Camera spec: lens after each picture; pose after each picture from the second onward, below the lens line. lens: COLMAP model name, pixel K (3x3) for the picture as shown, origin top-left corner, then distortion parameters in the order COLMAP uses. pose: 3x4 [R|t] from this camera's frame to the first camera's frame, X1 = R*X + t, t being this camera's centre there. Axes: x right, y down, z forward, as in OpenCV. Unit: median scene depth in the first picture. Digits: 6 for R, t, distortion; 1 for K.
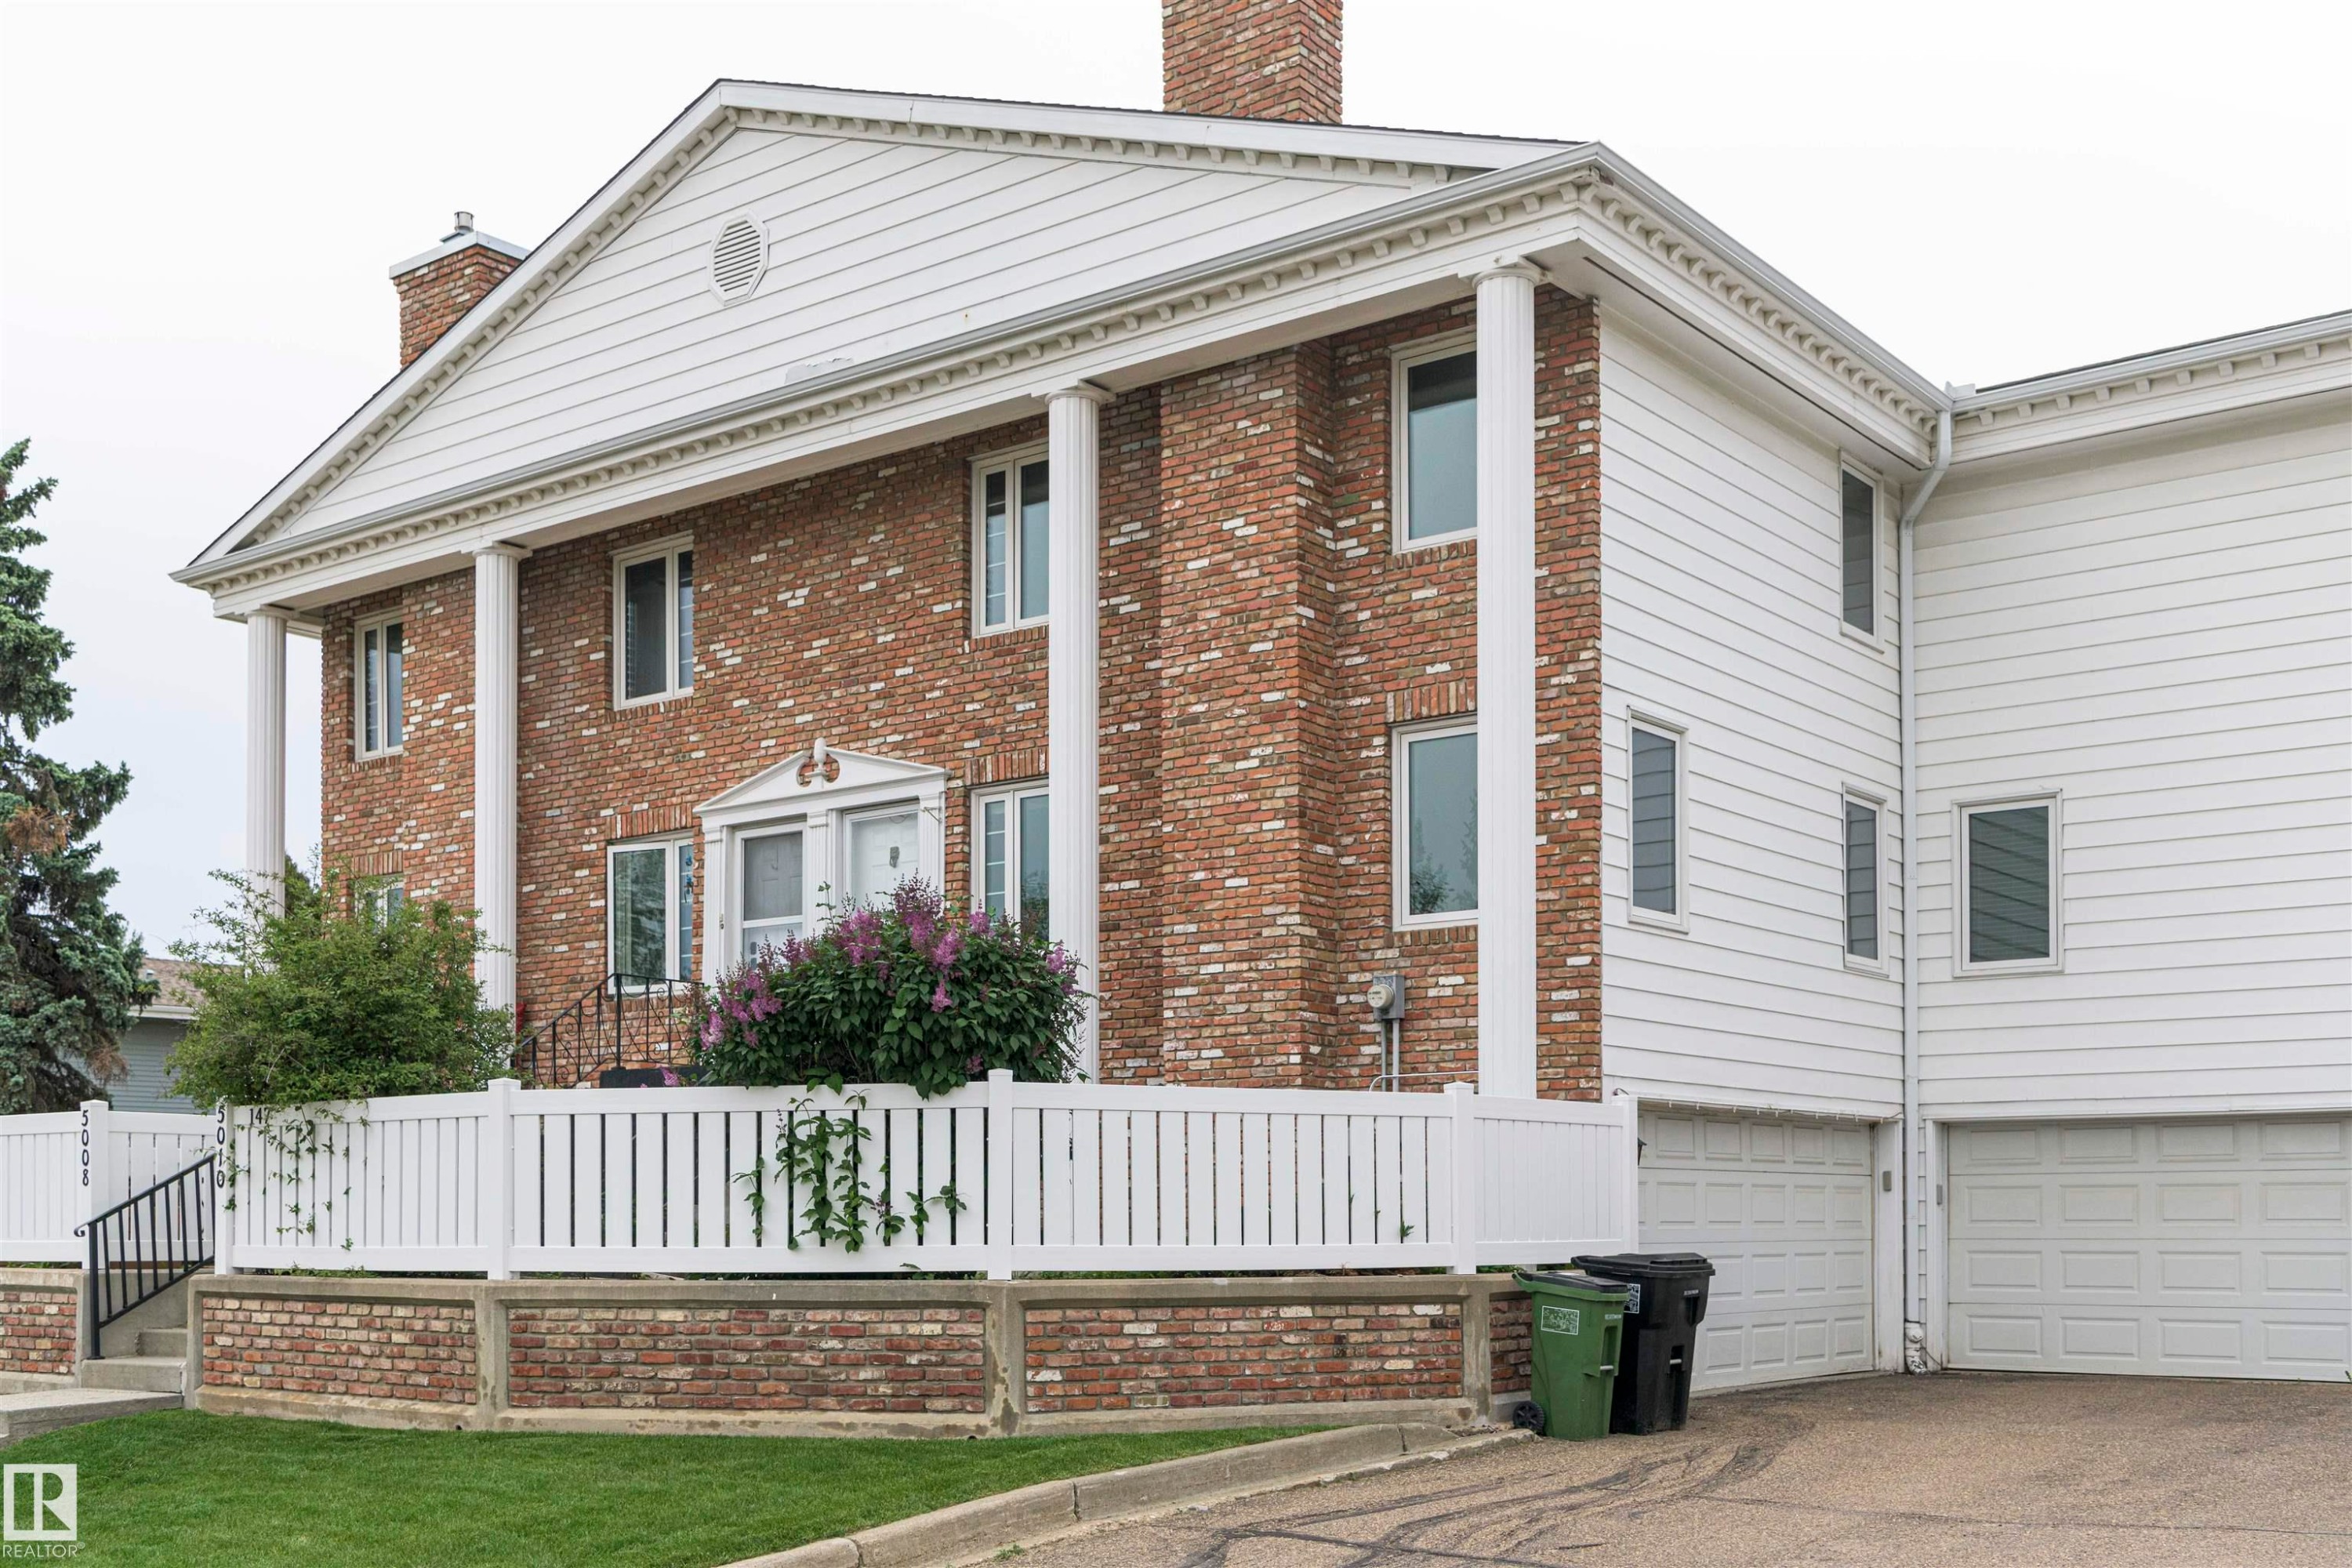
lens RADIAL K [[2444.9, 0, 1175.1], [0, 2444.9, 618.3], [0, 0, 1]] dist [0.007252, -0.000702]
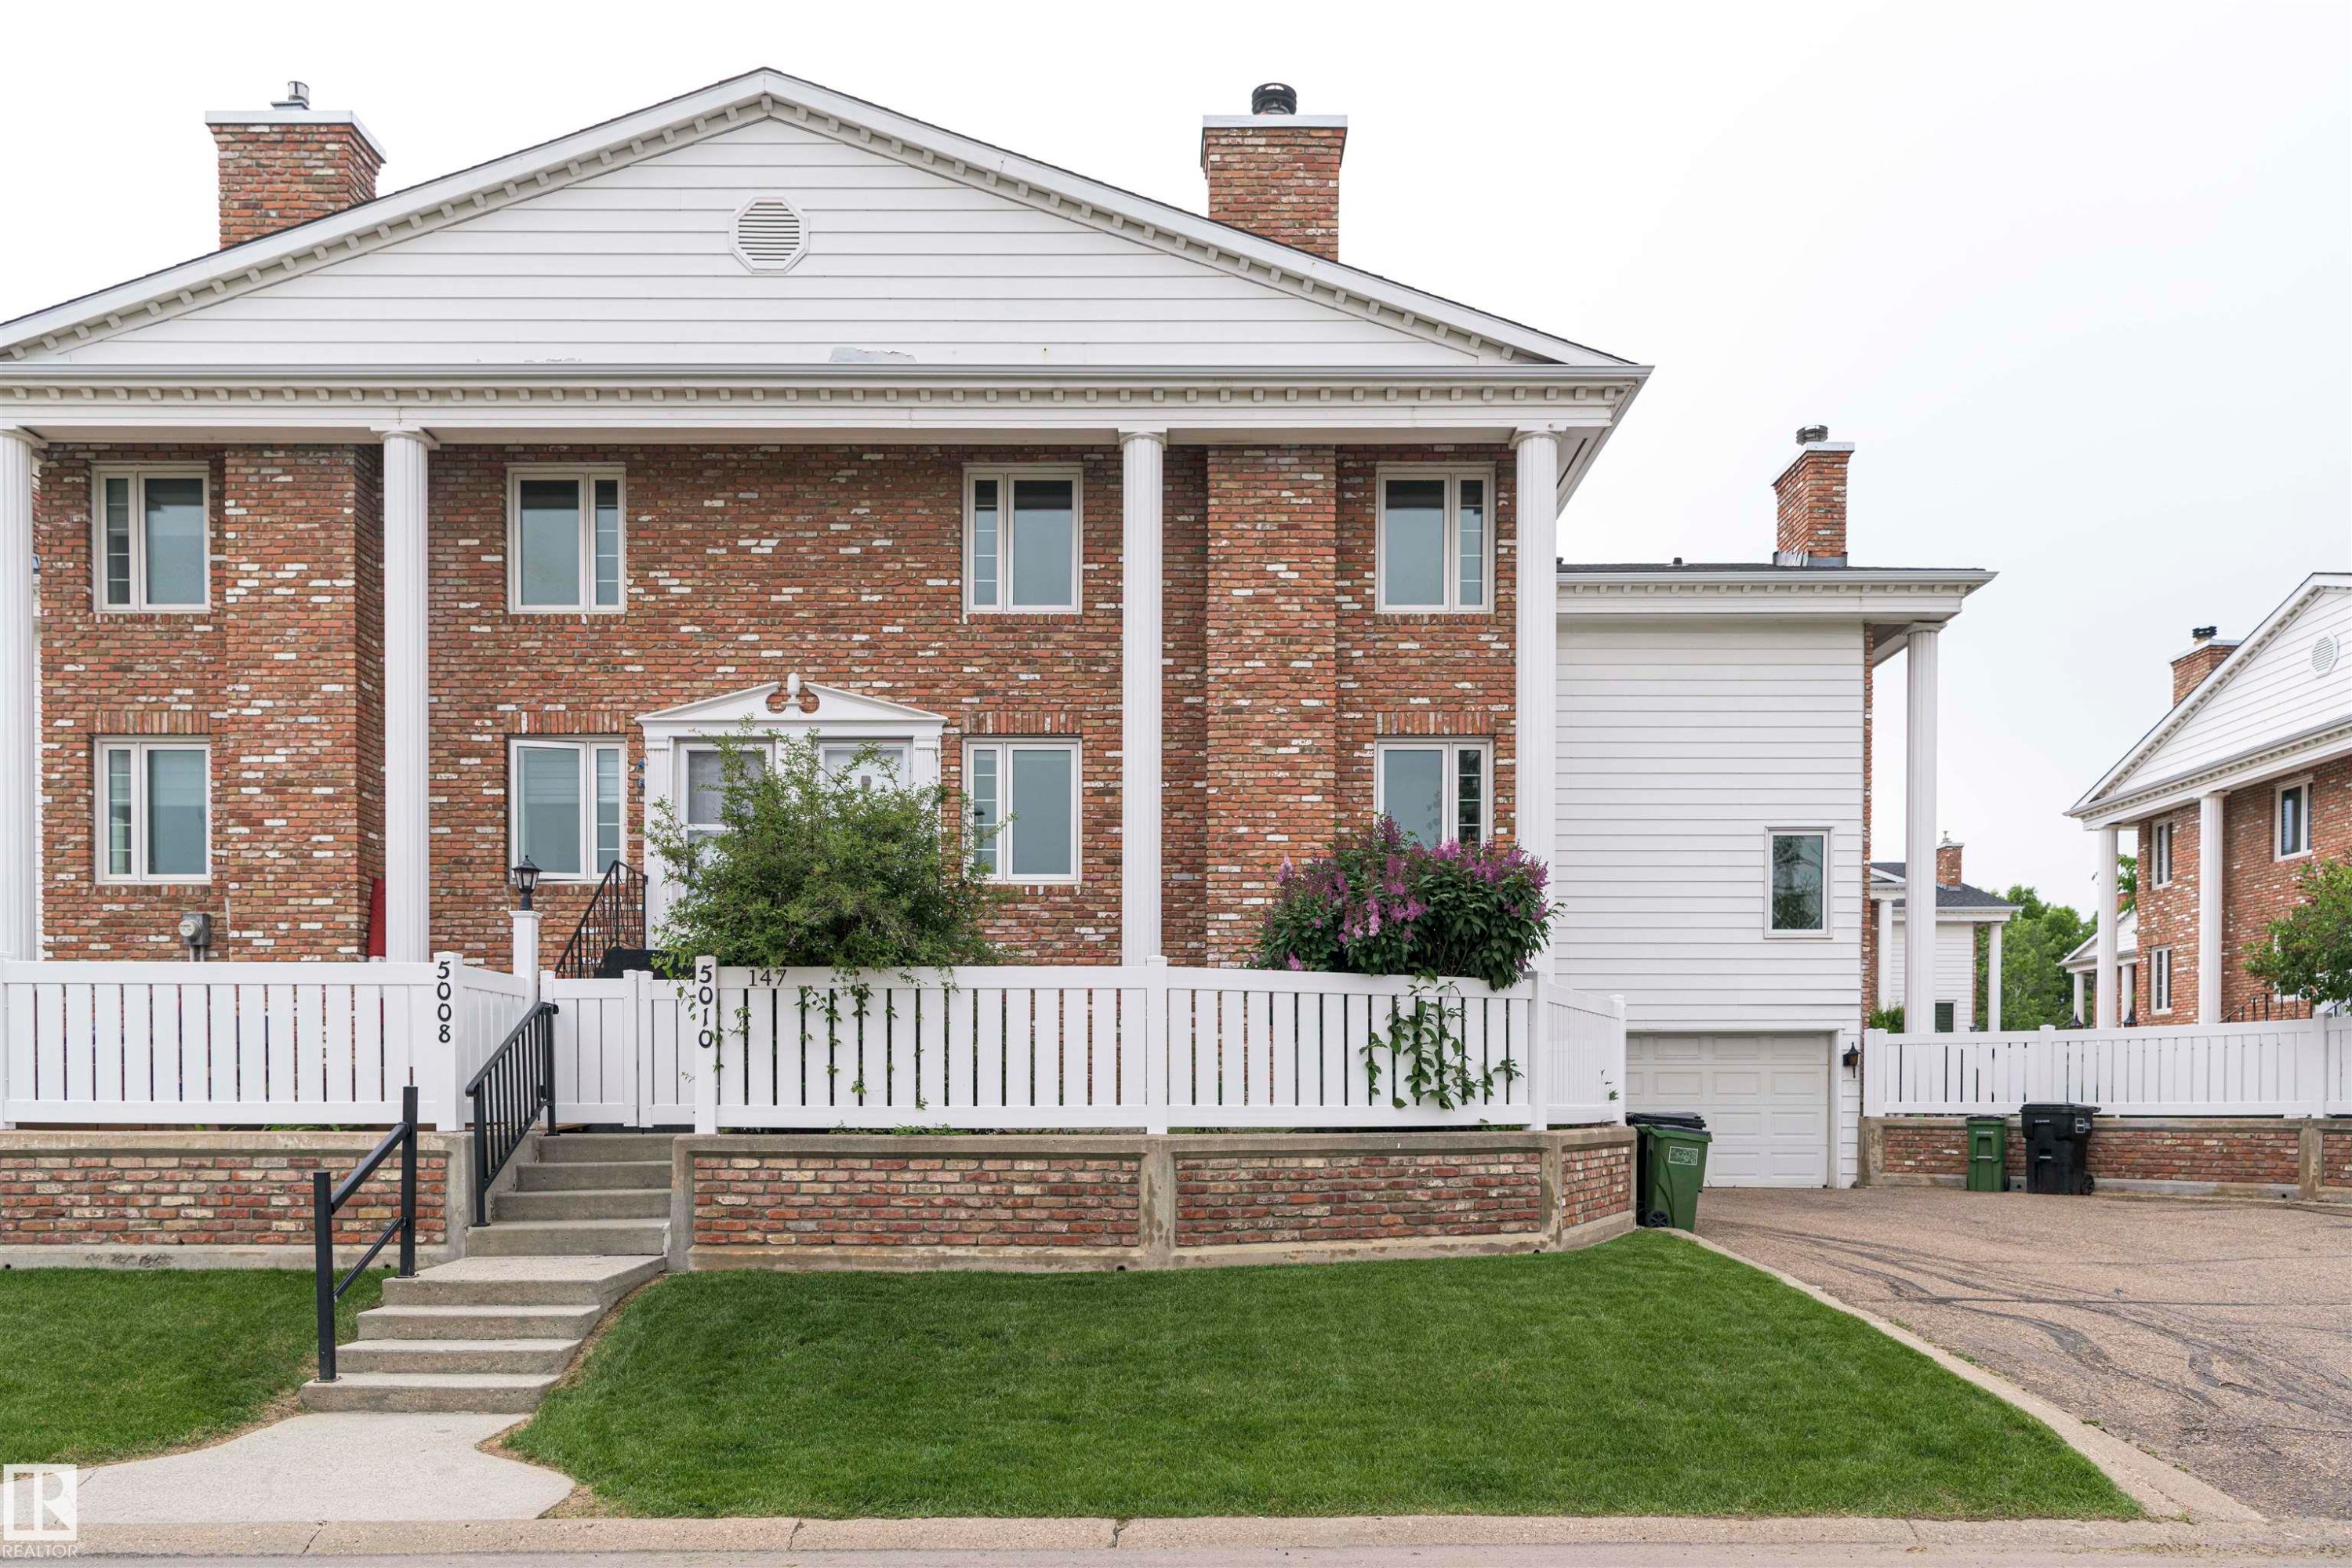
lens RADIAL K [[1702.2, 0, 1176.0], [0, 1702.2, 784.0], [0, 0, 1]] dist [0.002528, -0.001101]
pose [[0.781296, 0.117686, 0.612966, -0.597848], [-0.152210, 0.988339, 0.004254, 0.085350], [-0.605318, -0.096623, 0.790098, 0.314828]]
